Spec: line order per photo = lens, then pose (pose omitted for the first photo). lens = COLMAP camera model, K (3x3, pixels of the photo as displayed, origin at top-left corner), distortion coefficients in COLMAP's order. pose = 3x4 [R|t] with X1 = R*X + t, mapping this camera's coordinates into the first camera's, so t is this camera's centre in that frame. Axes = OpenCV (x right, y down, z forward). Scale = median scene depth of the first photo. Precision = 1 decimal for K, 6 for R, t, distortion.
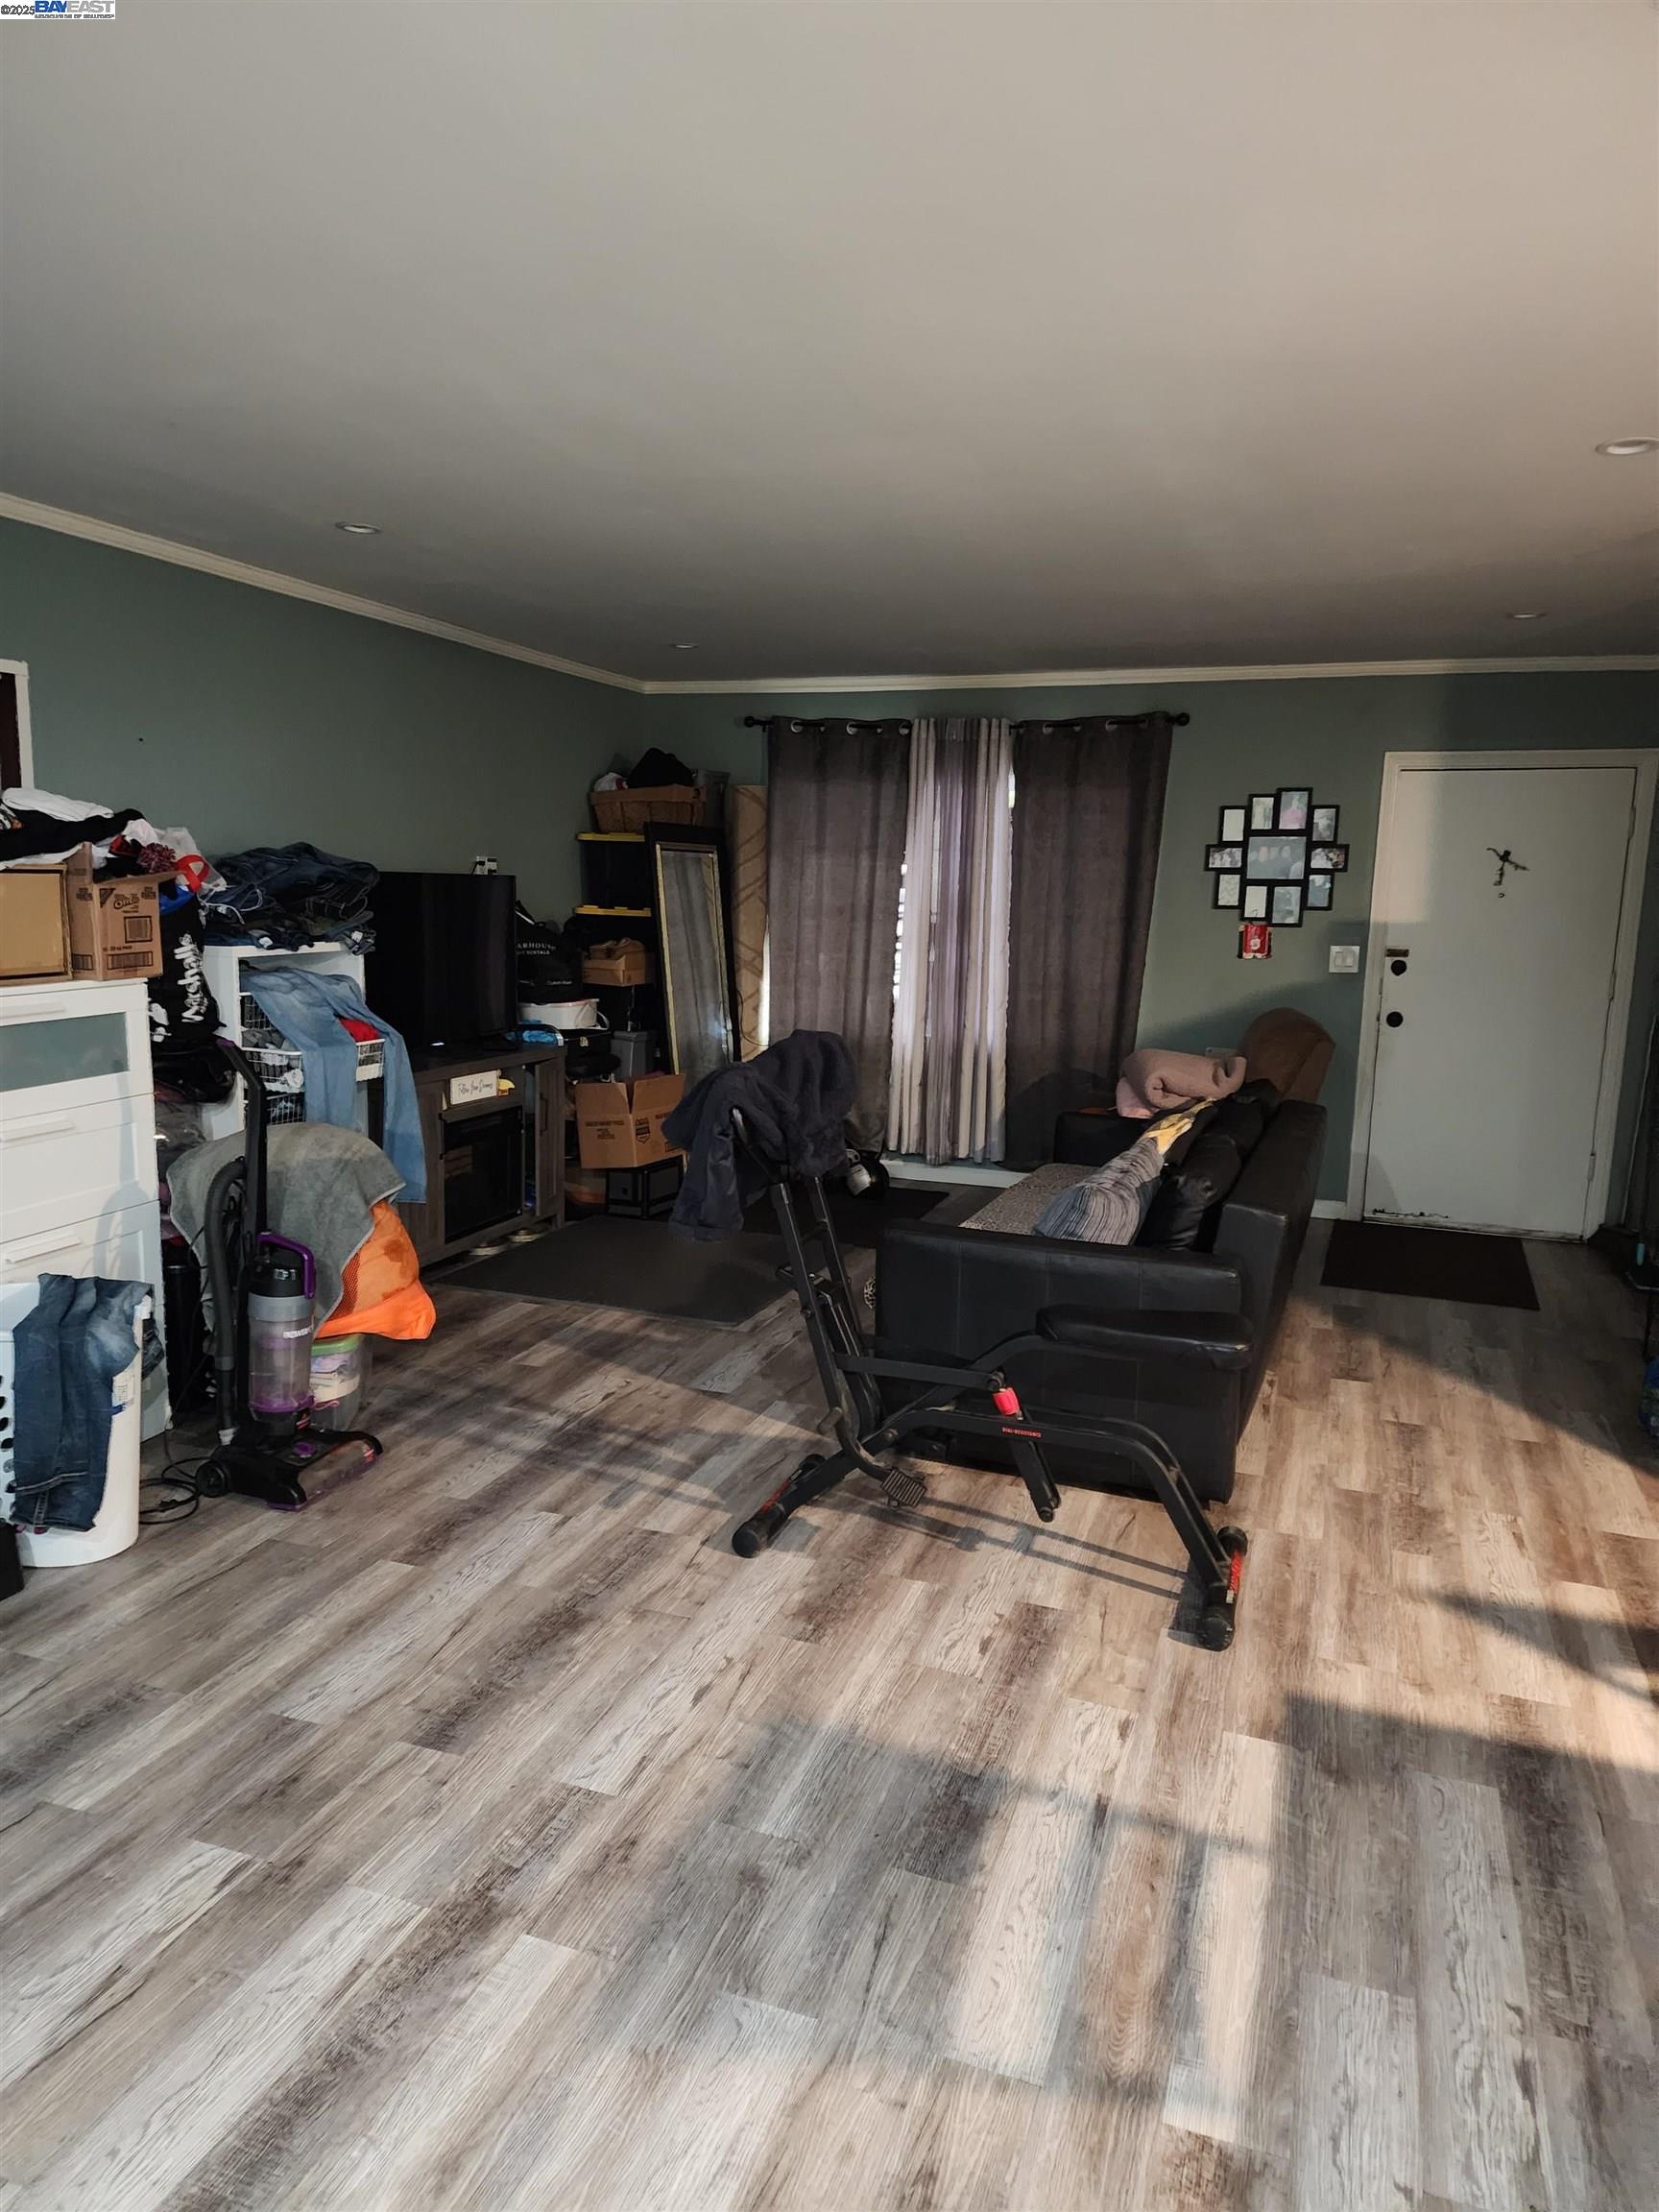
lens RADIAL K [[1494.4, 0, 816.5], [0, 1494.4, 1097.1], [0, 0, 1]] dist [0.071254, -0.007085]
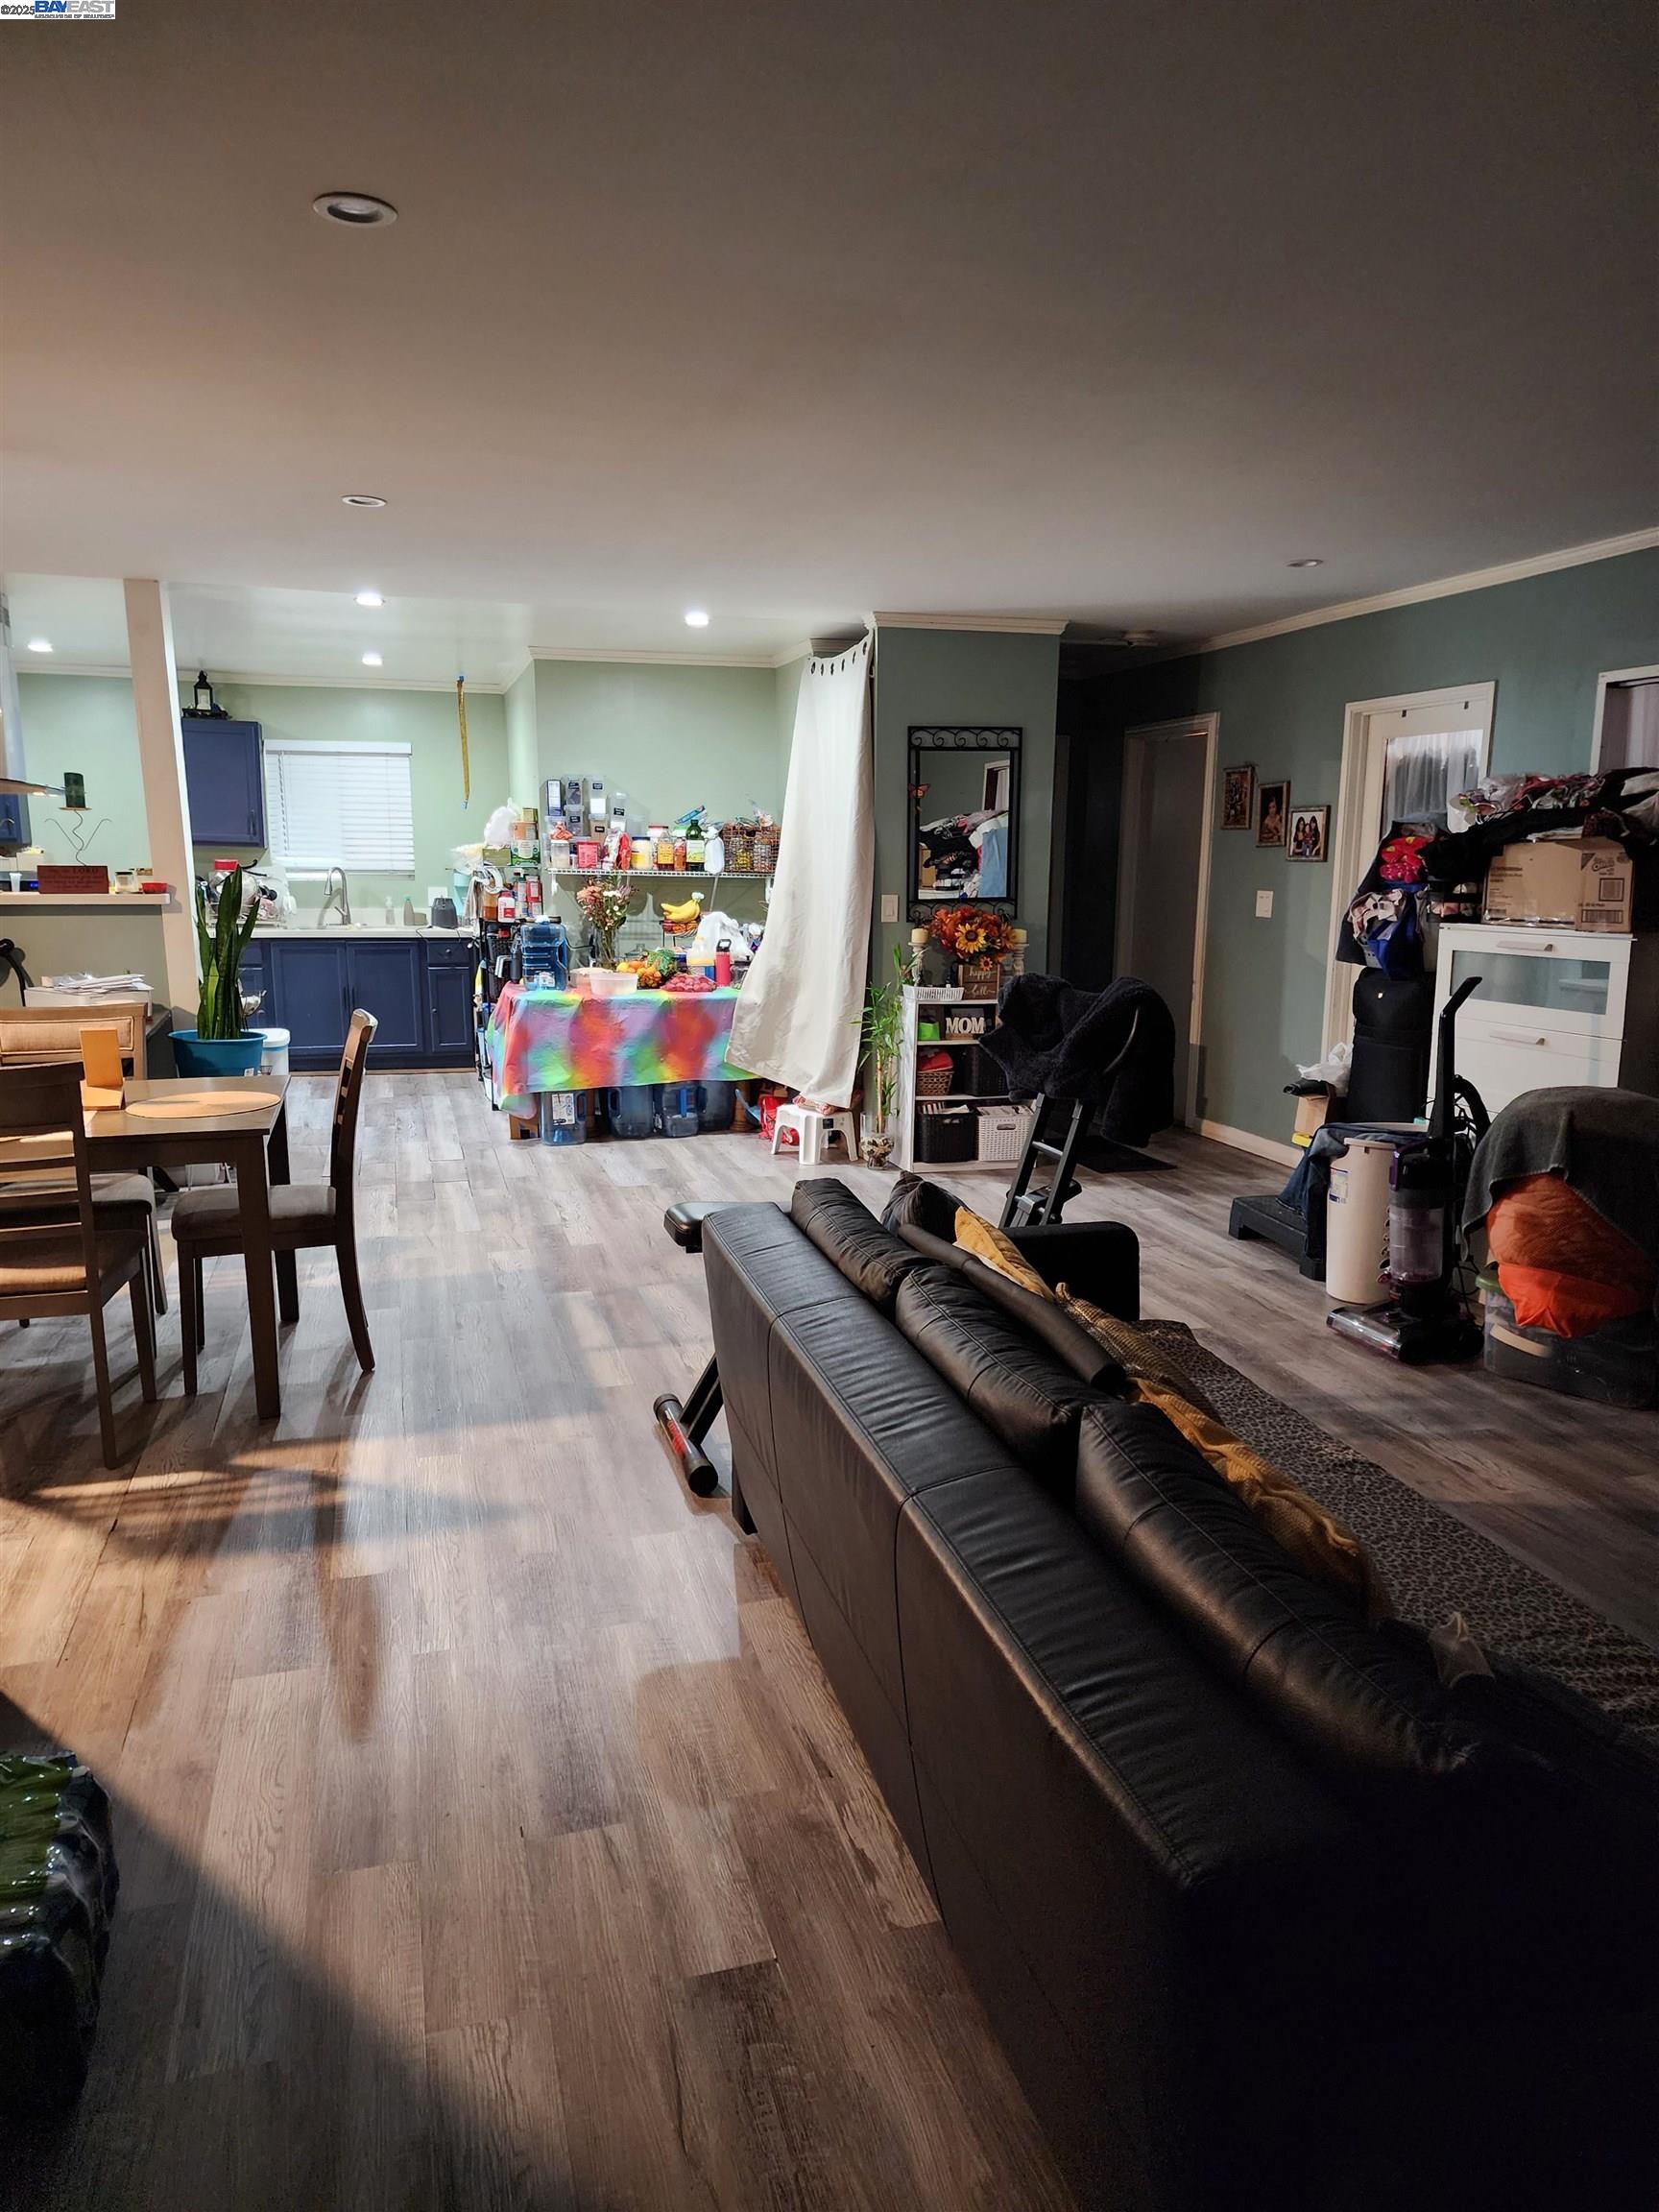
lens RADIAL K [[1494.4, 0, 828.5], [0, 1494.4, 1121.2], [0, 0, 1]] dist [0.071254, -0.007085]
pose [[-0.809368, 0.075609, -0.582414, 0.683366], [-0.112916, 0.953144, 0.280655, -0.194436], [0.576344, 0.292917, -0.762907, 1.546435]]
